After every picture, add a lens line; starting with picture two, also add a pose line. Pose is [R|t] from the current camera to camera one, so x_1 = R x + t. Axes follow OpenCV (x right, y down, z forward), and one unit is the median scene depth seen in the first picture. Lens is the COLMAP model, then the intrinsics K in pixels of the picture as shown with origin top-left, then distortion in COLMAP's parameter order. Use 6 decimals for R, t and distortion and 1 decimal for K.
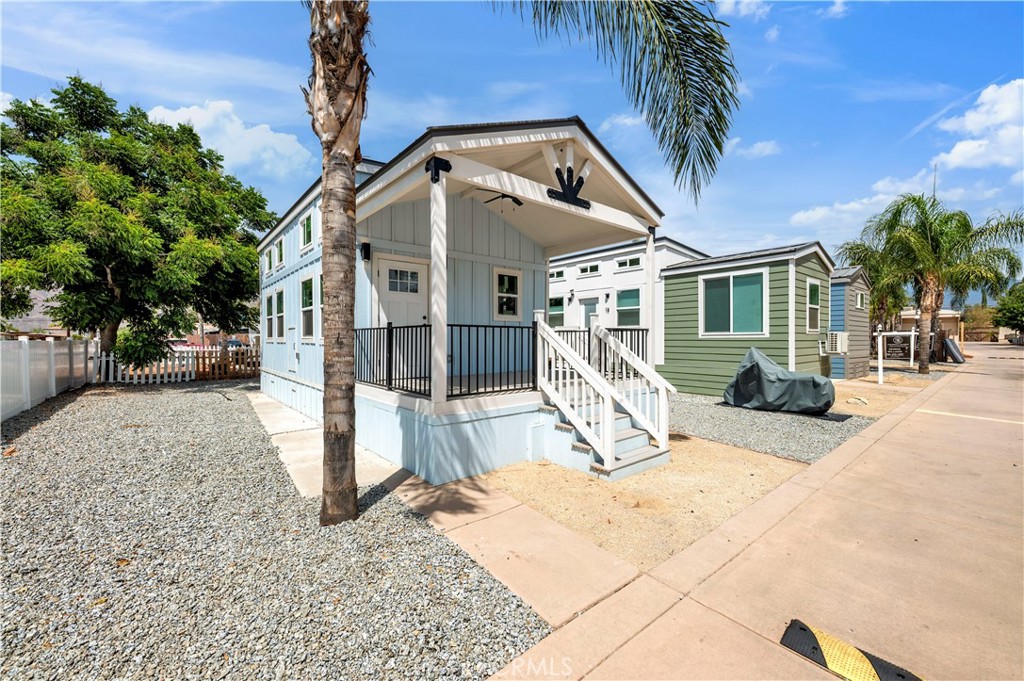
lens RADIAL K [[410.3, 0, 514.1], [0, 410.3, 339.9], [0, 0, 1]] dist [0.007720, -0.000173]
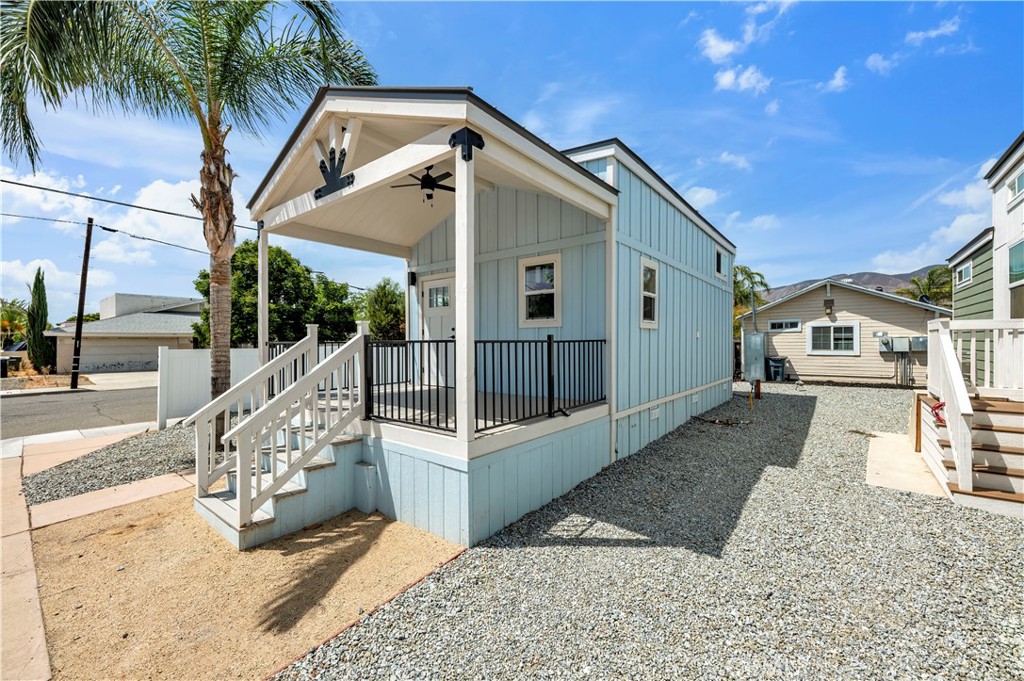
lens RADIAL K [[410.3, 0, 514.1], [0, 410.3, 339.9], [0, 0, 1]] dist [0.007720, -0.000173]
pose [[0.191997, -0.002638, -0.981392, 0.664465], [0.000332, 0.999997, -0.002623, -0.021089], [0.981395, 0.000177, 0.191998, 0.782426]]
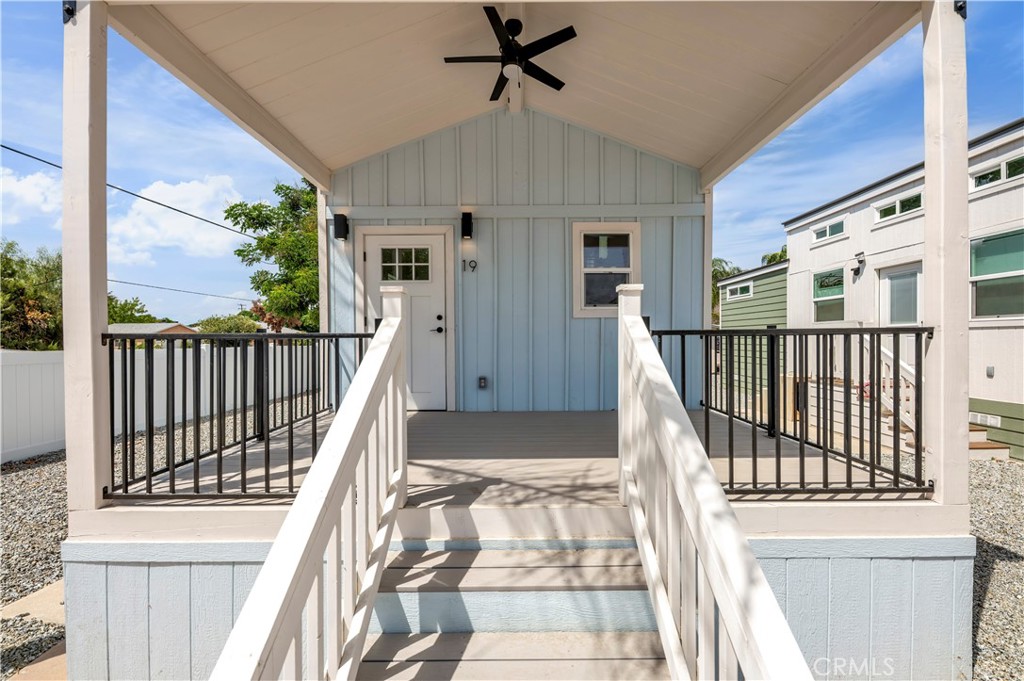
lens RADIAL K [[410.3, 0, 514.1], [0, 410.3, 339.9], [0, 0, 1]] dist [0.007720, -0.000173]
pose [[0.763737, -0.003579, -0.645517, 0.232985], [0.003672, 0.999993, -0.001200, -0.015383], [0.645517, -0.001454, 0.763745, 0.482044]]
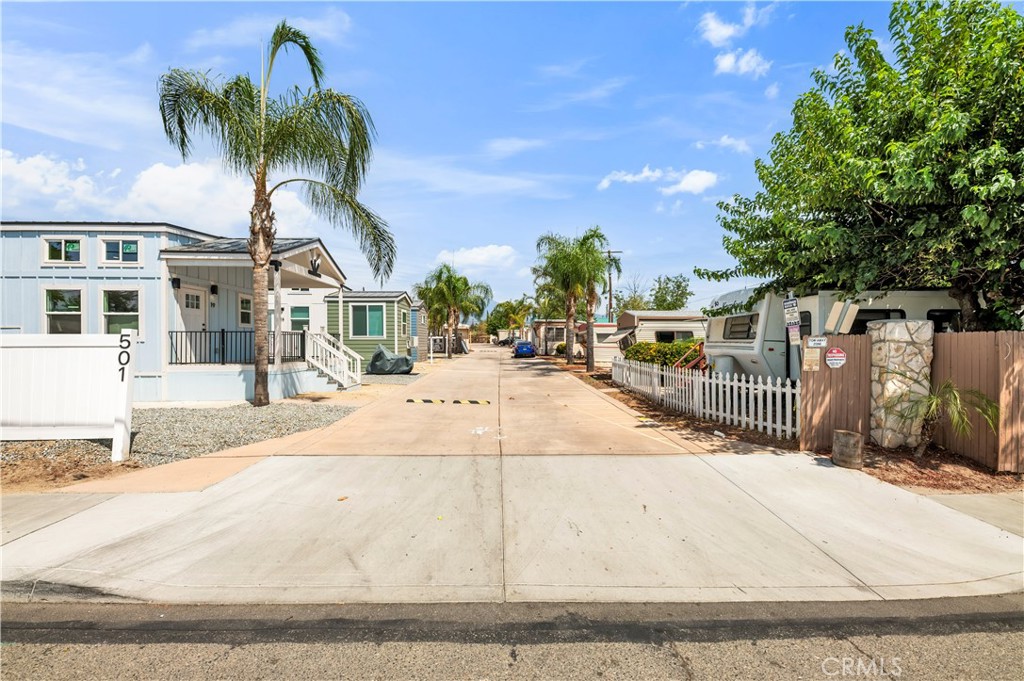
lens RADIAL K [[410.3, 0, 514.1], [0, 410.3, 339.9], [0, 0, 1]] dist [0.007720, -0.000173]
pose [[0.615118, 0.002803, 0.788430, -0.602284], [0.003231, 0.999976, -0.006076, 0.013852], [-0.788429, 0.006285, 0.615094, -0.753300]]
